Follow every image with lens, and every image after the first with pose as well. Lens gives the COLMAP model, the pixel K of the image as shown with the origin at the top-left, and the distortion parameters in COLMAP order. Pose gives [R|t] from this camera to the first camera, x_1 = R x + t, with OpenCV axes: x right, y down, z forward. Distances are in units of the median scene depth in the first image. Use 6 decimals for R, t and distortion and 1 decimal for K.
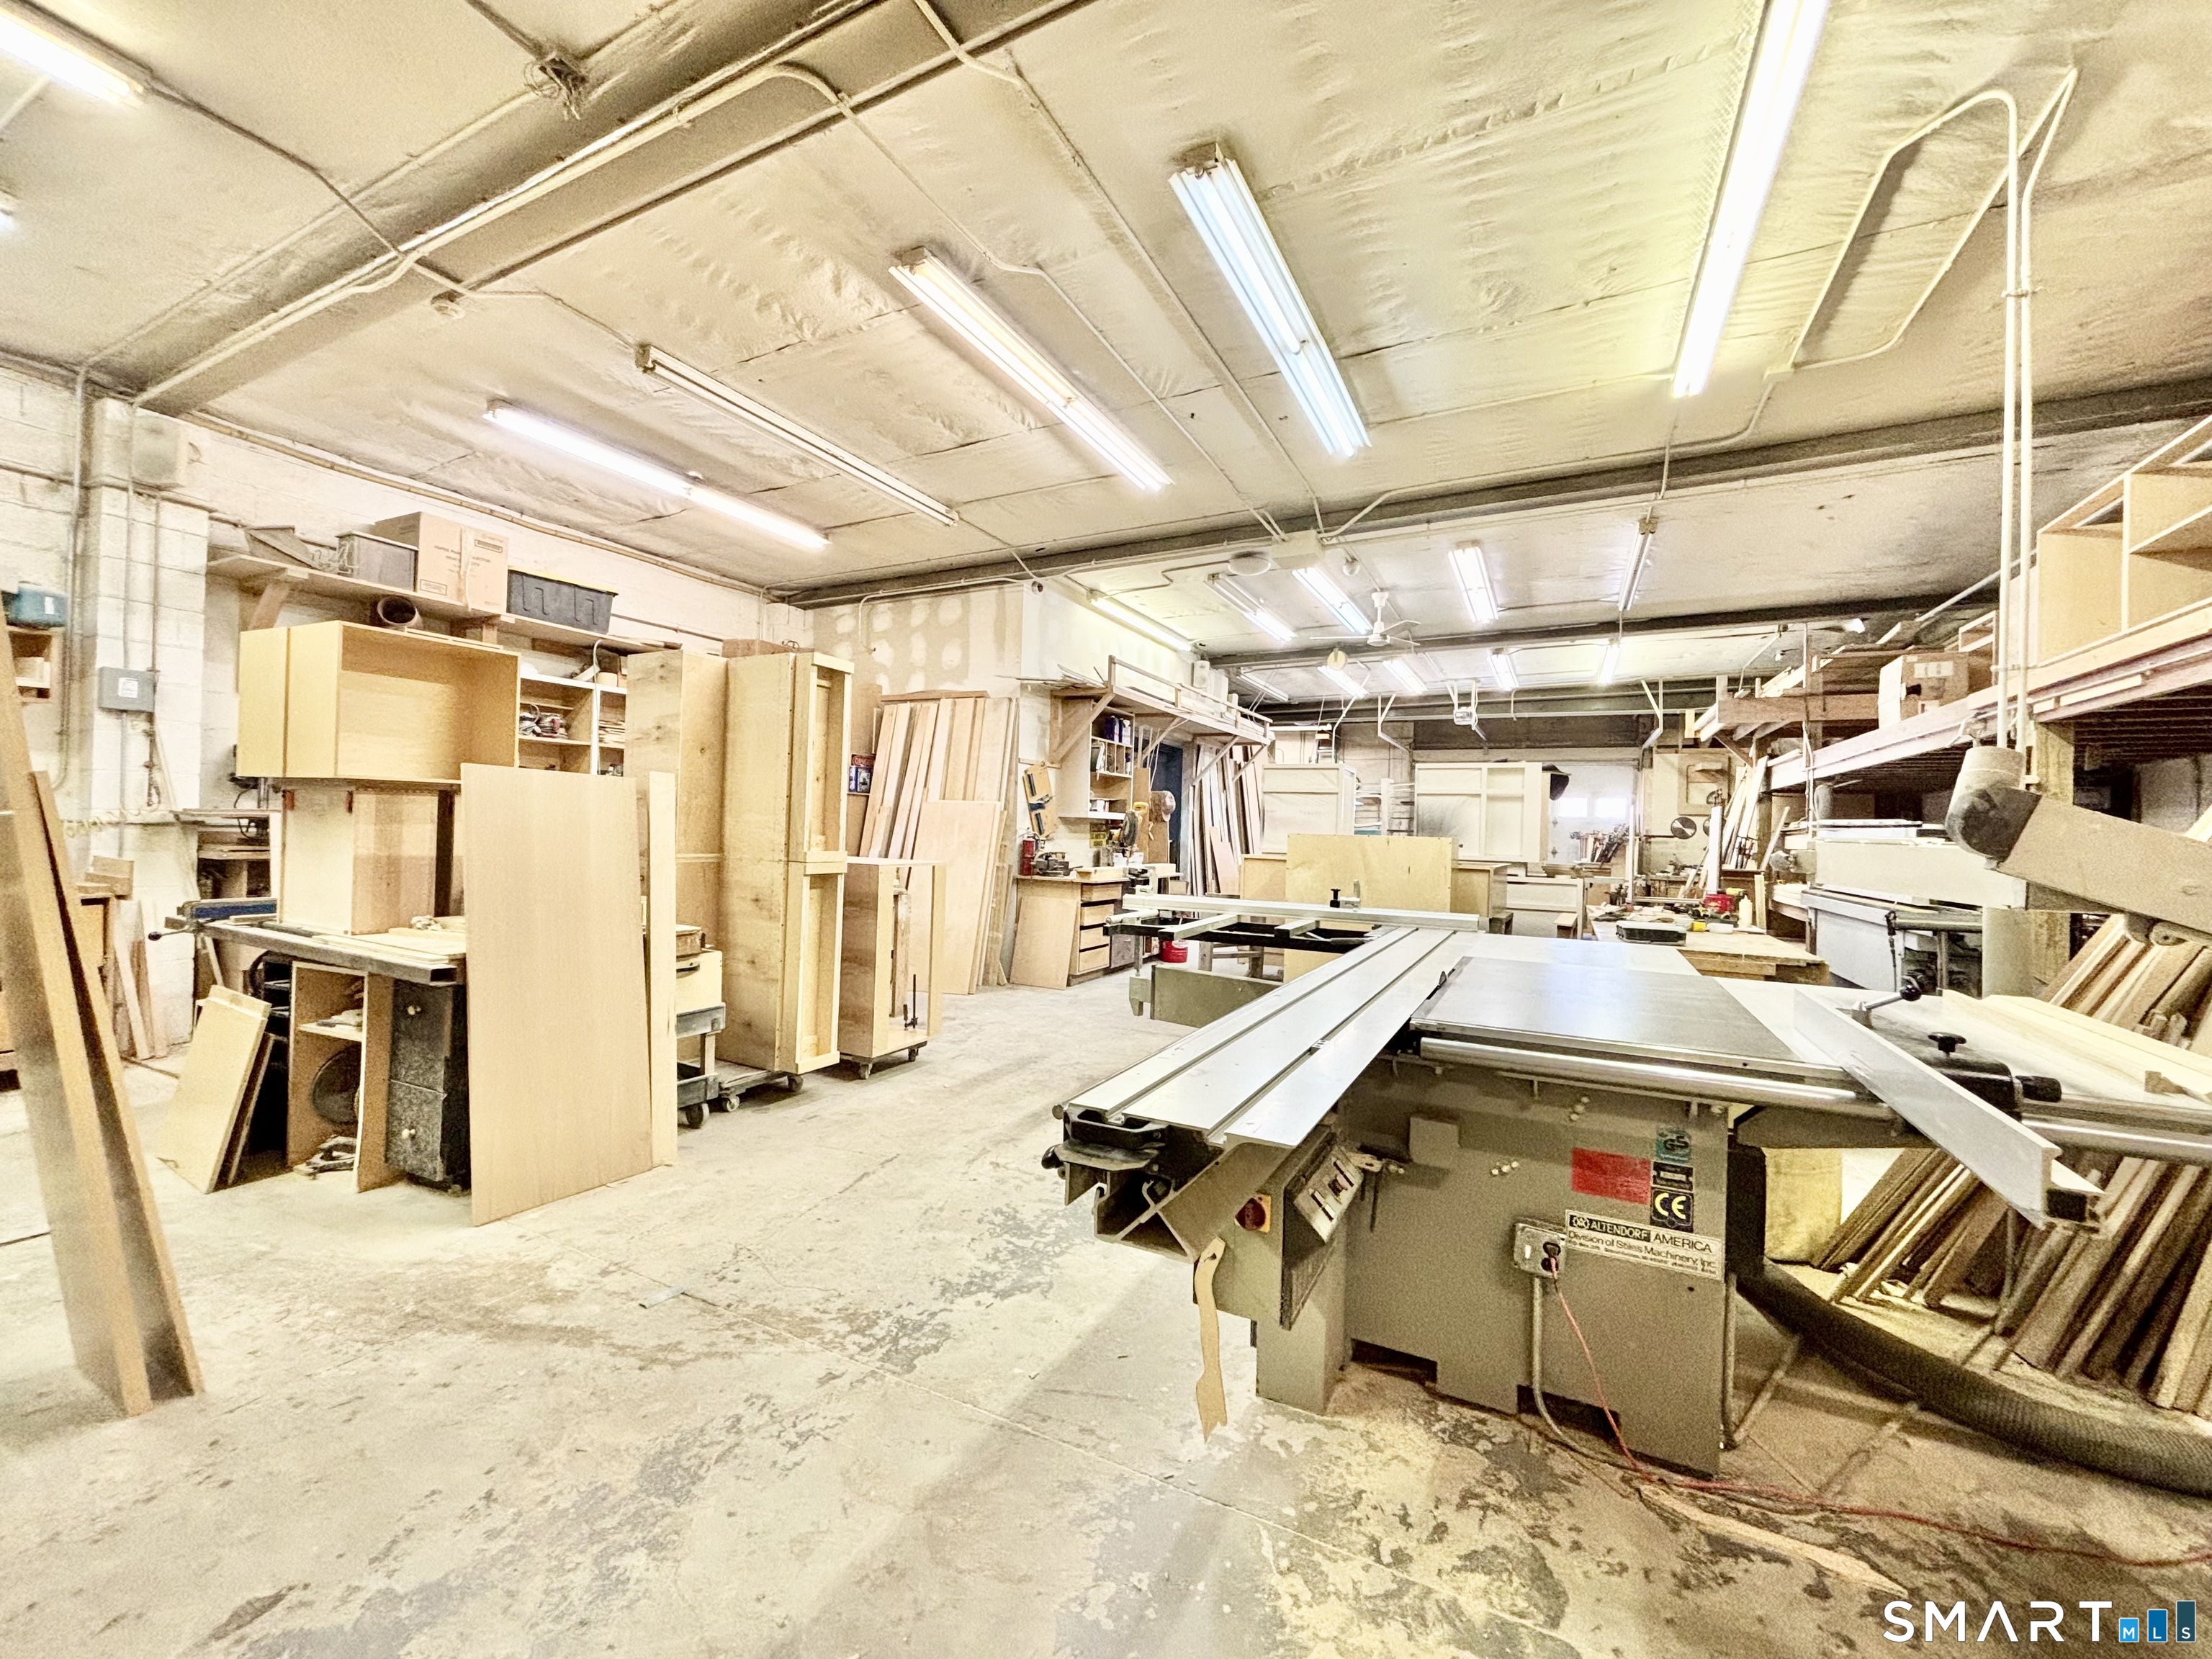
lens RADIAL K [[898.3, 0, 1090.9], [0, 898.3, 825.6], [0, 0, 1]] dist [0.003766, 0.000518]
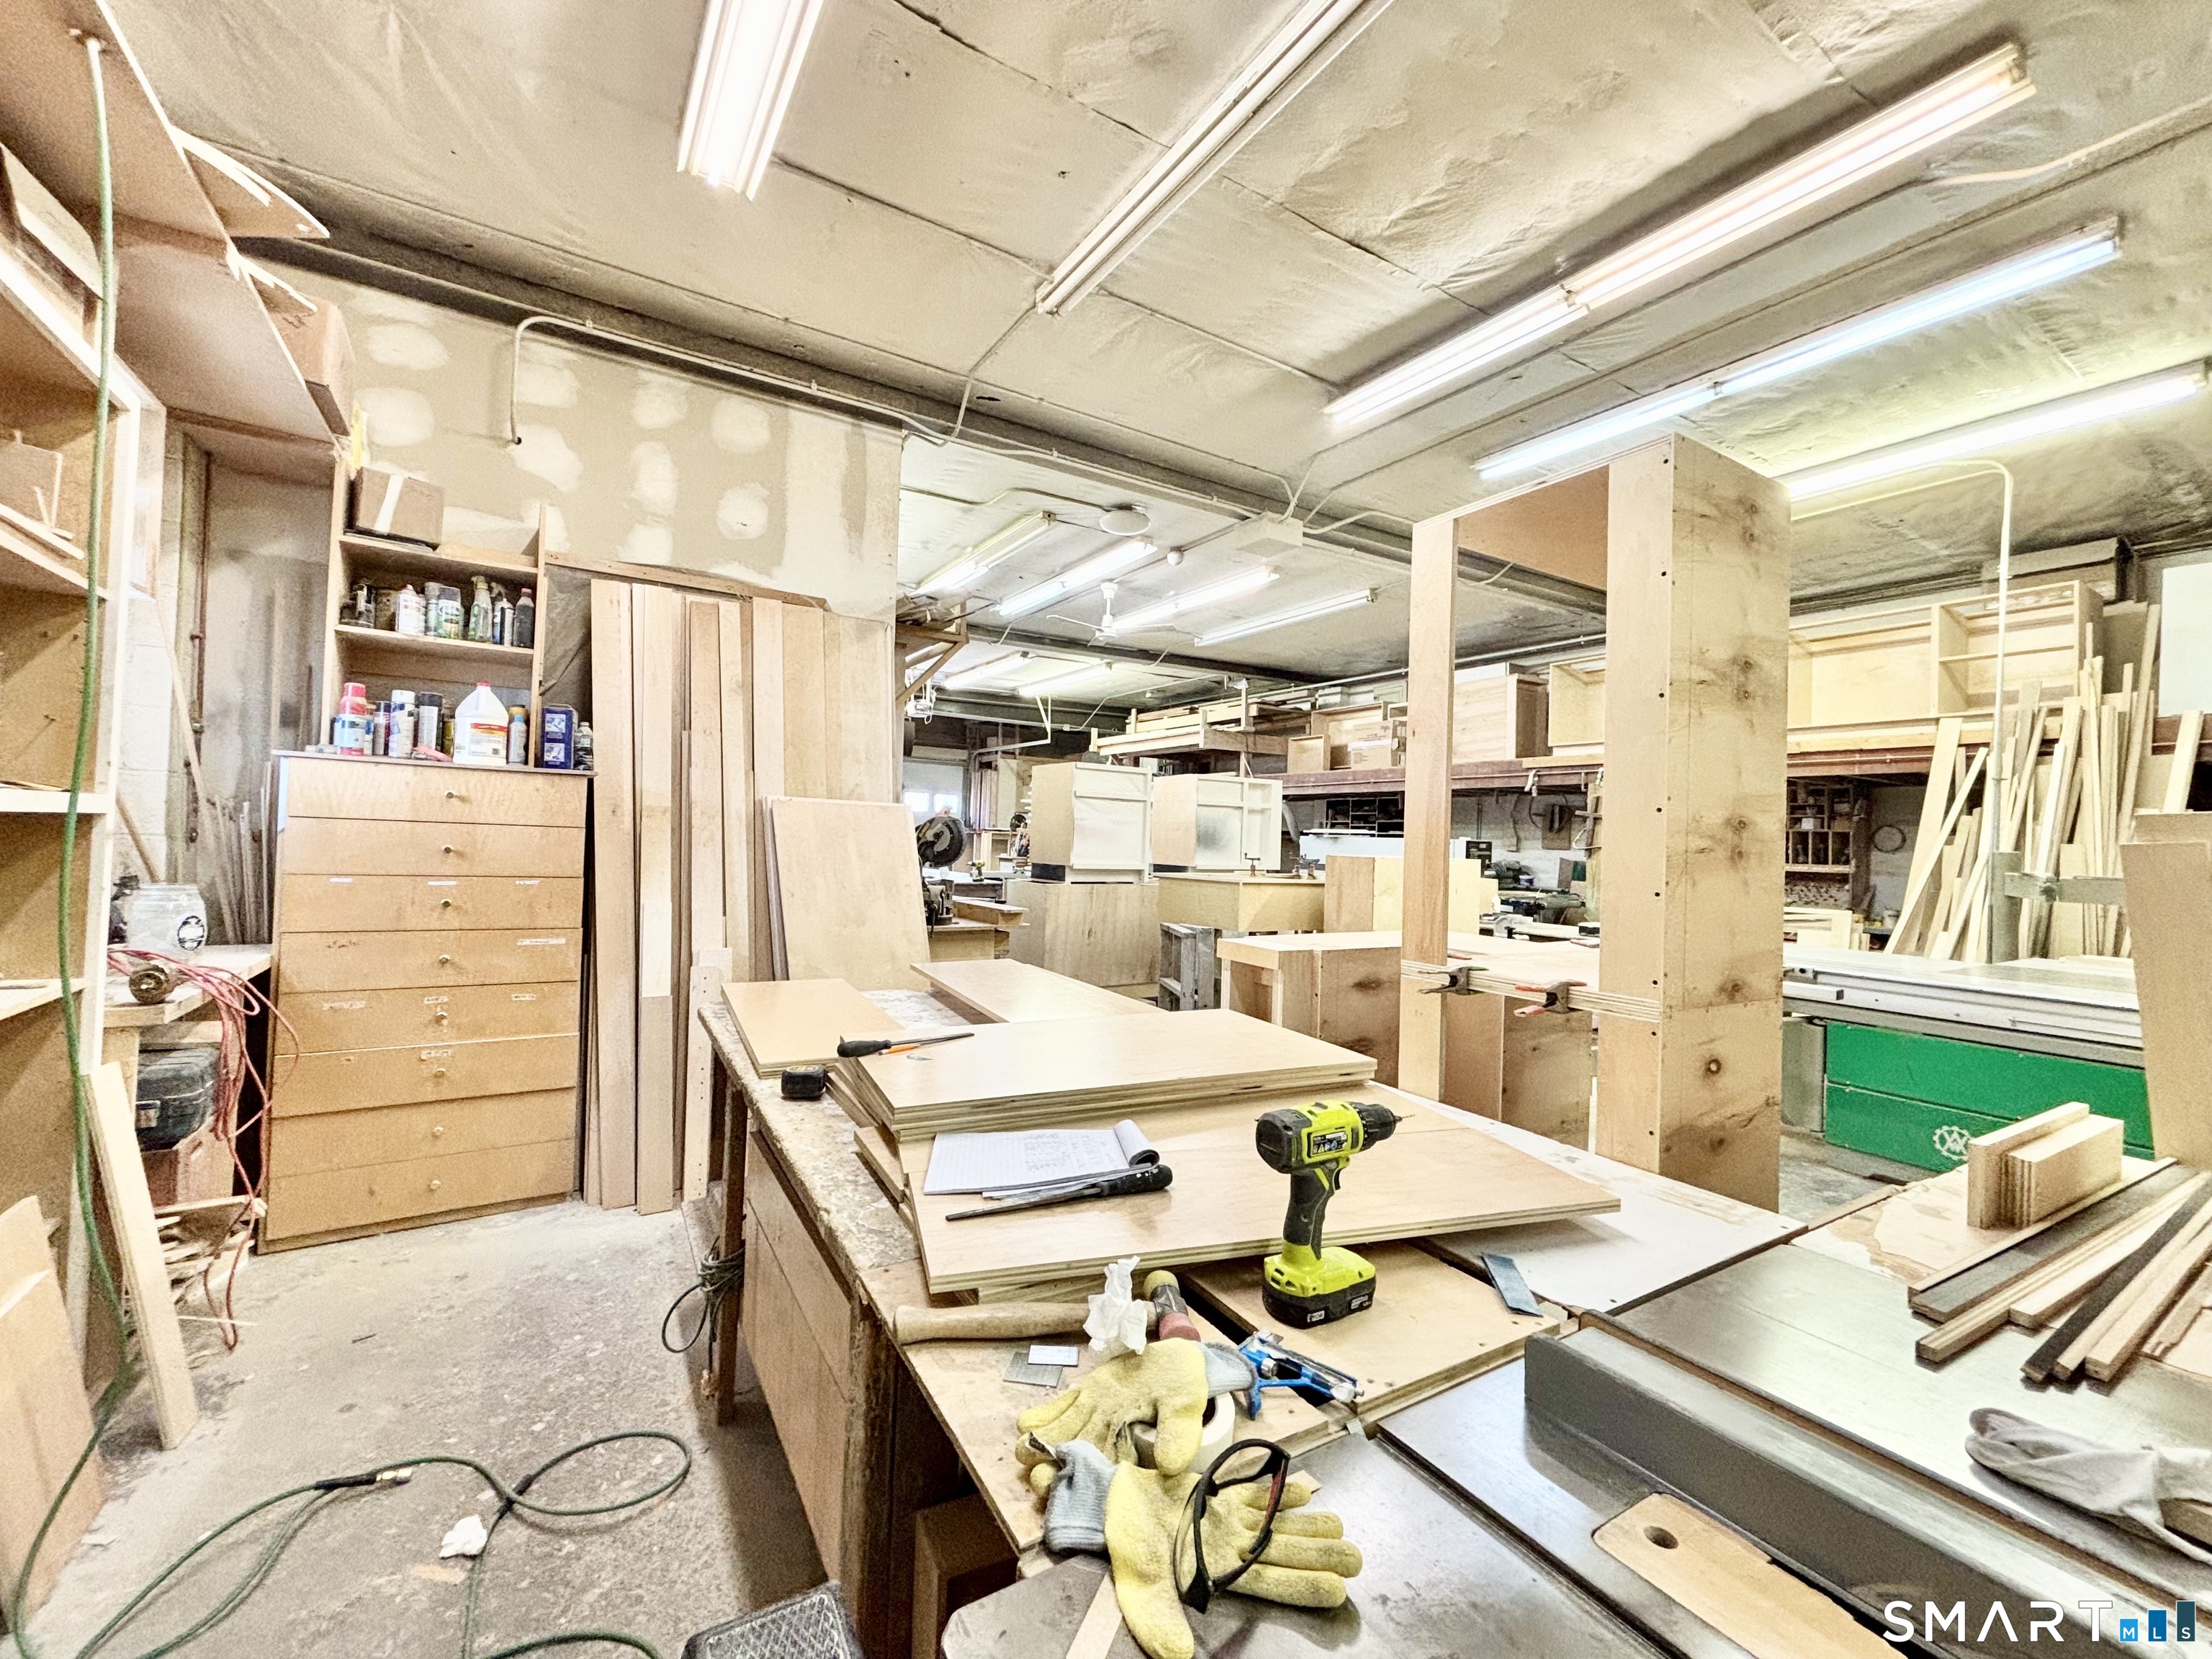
lens RADIAL K [[898.3, 0, 1105.1], [0, 898.3, 828.1], [0, 0, 1]] dist [0.003766, 0.000518]
pose [[0.493607, -0.003457, 0.869678, -0.535335], [-0.019889, 0.999686, 0.015262, -0.022112], [-0.869458, -0.024830, 0.493383, 0.591315]]
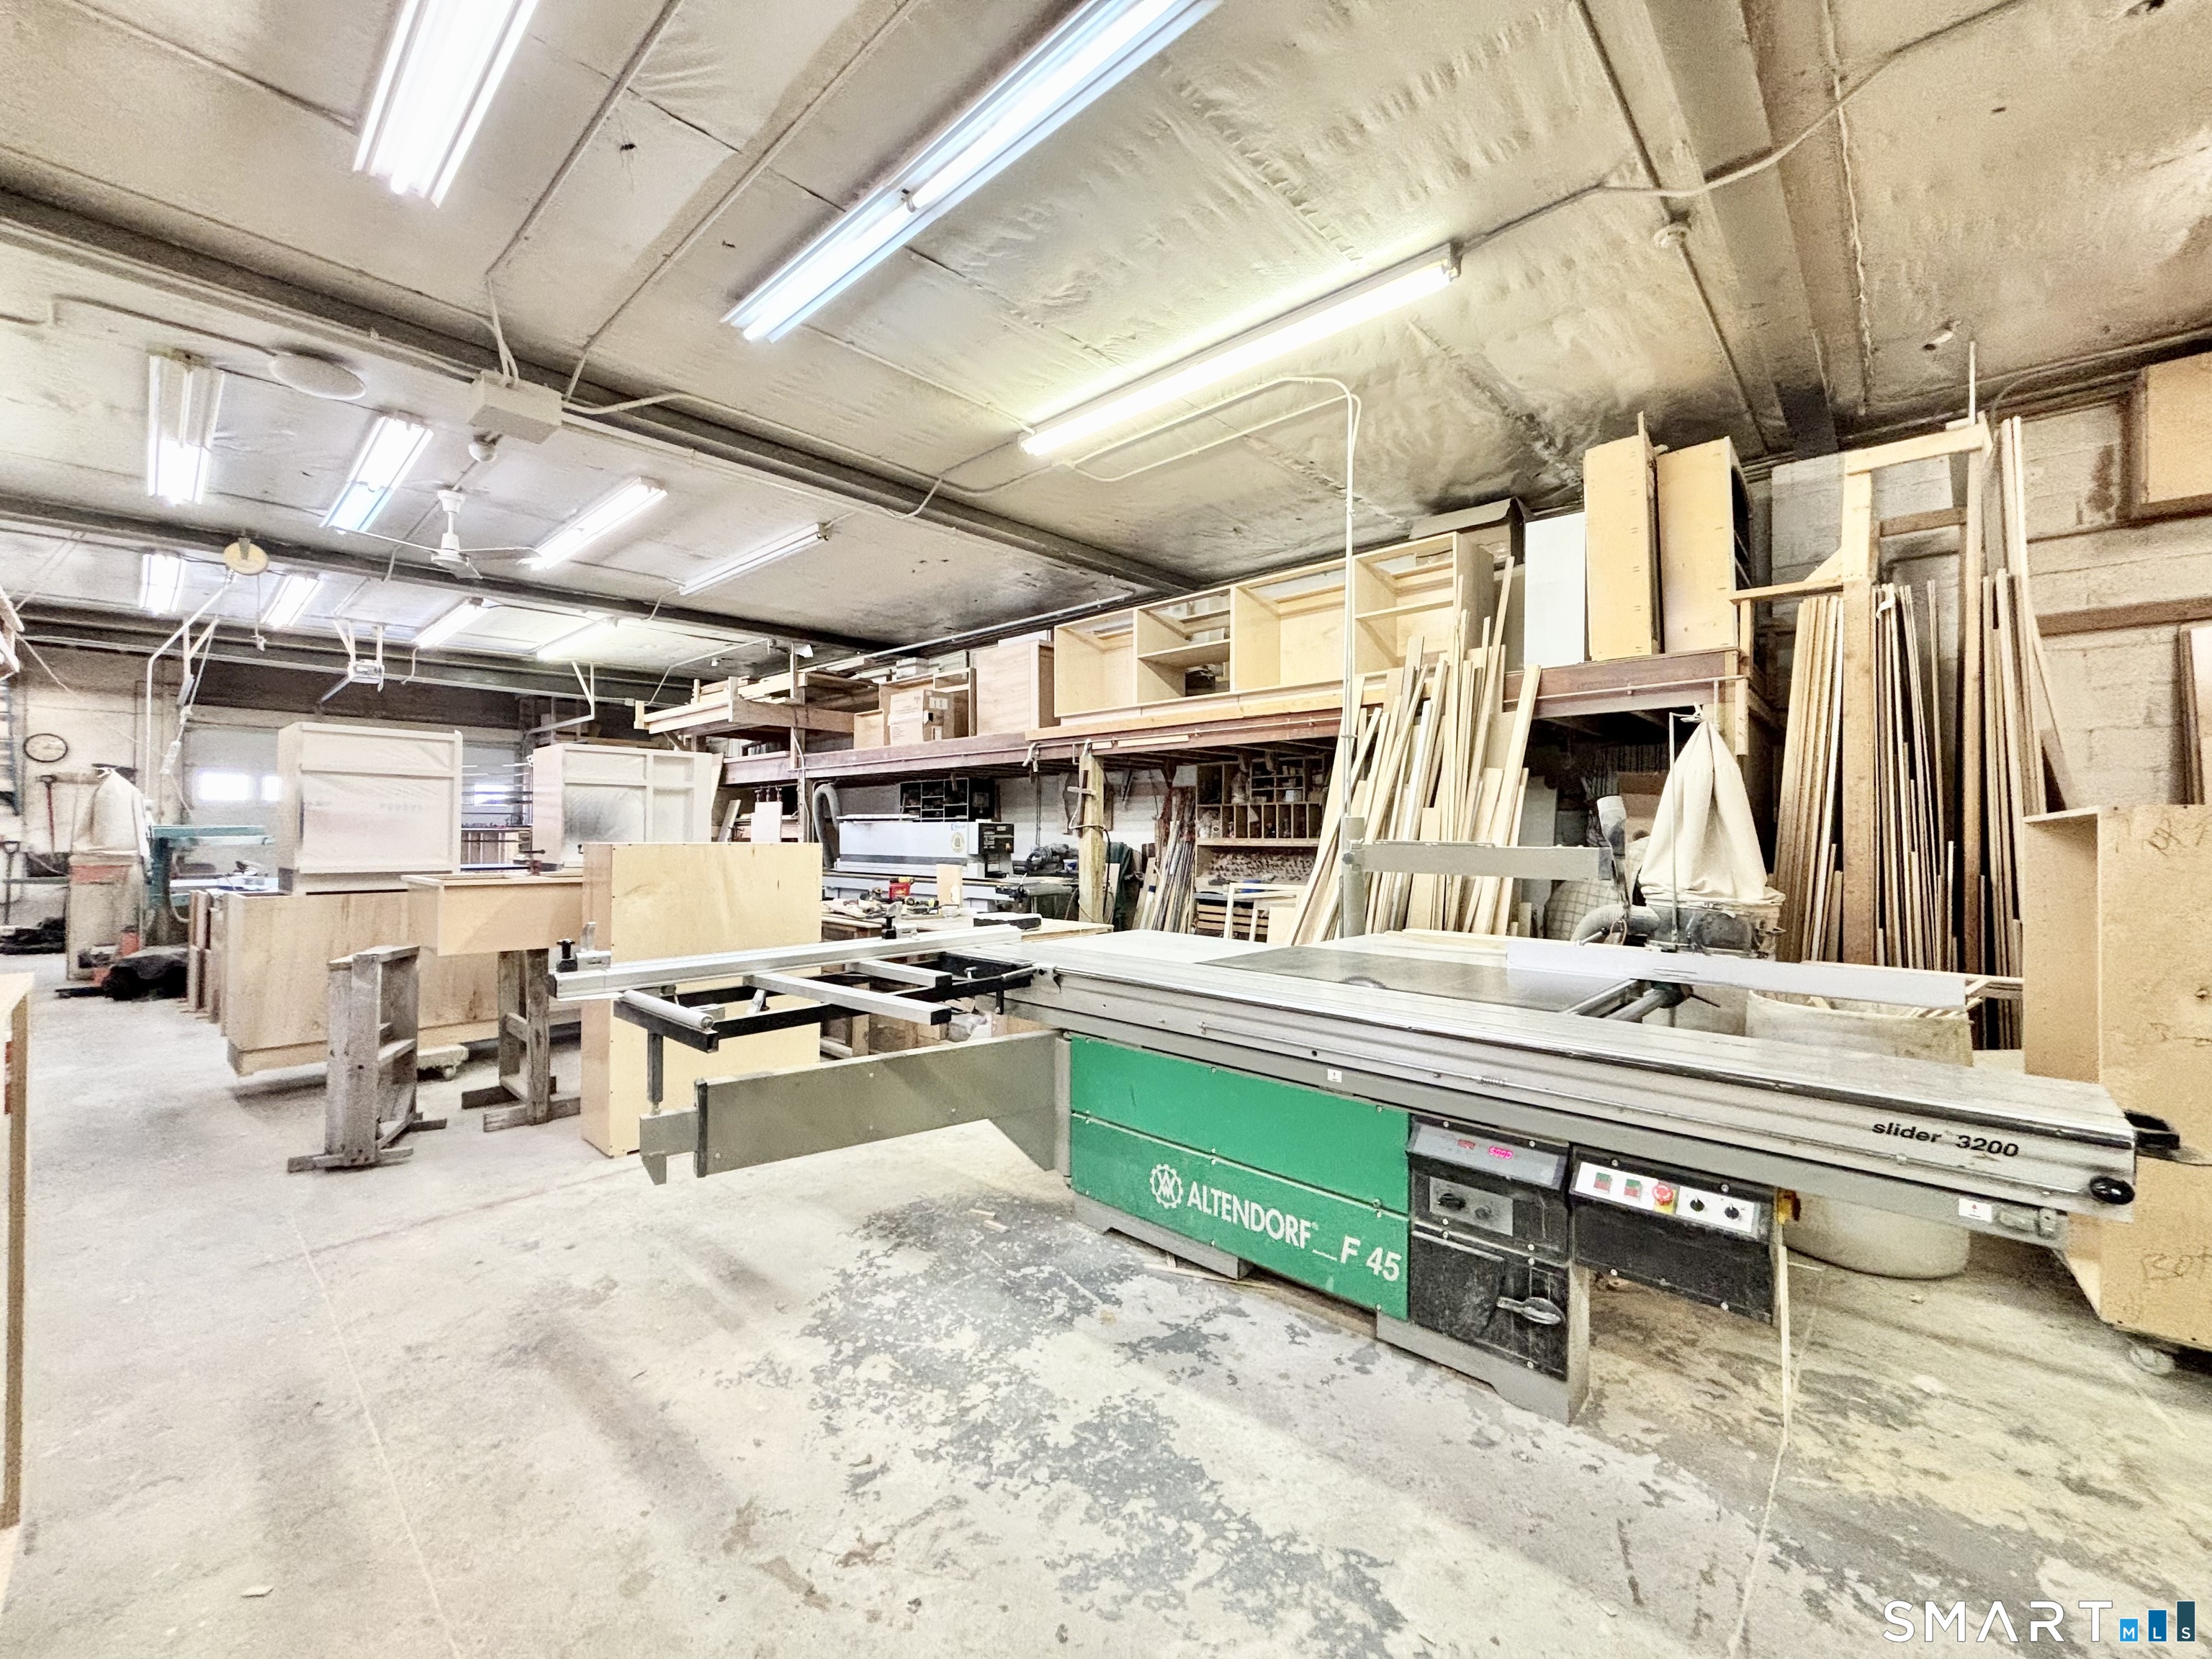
lens RADIAL K [[898.3, 0, 1115.6], [0, 898.3, 823.3], [0, 0, 1]] dist [0.003766, 0.000518]
pose [[0.253542, -0.014979, 0.967208, -0.251659], [-0.000134, 0.999880, 0.015520, -0.013119], [-0.967324, -0.004065, 0.253509, 0.348676]]
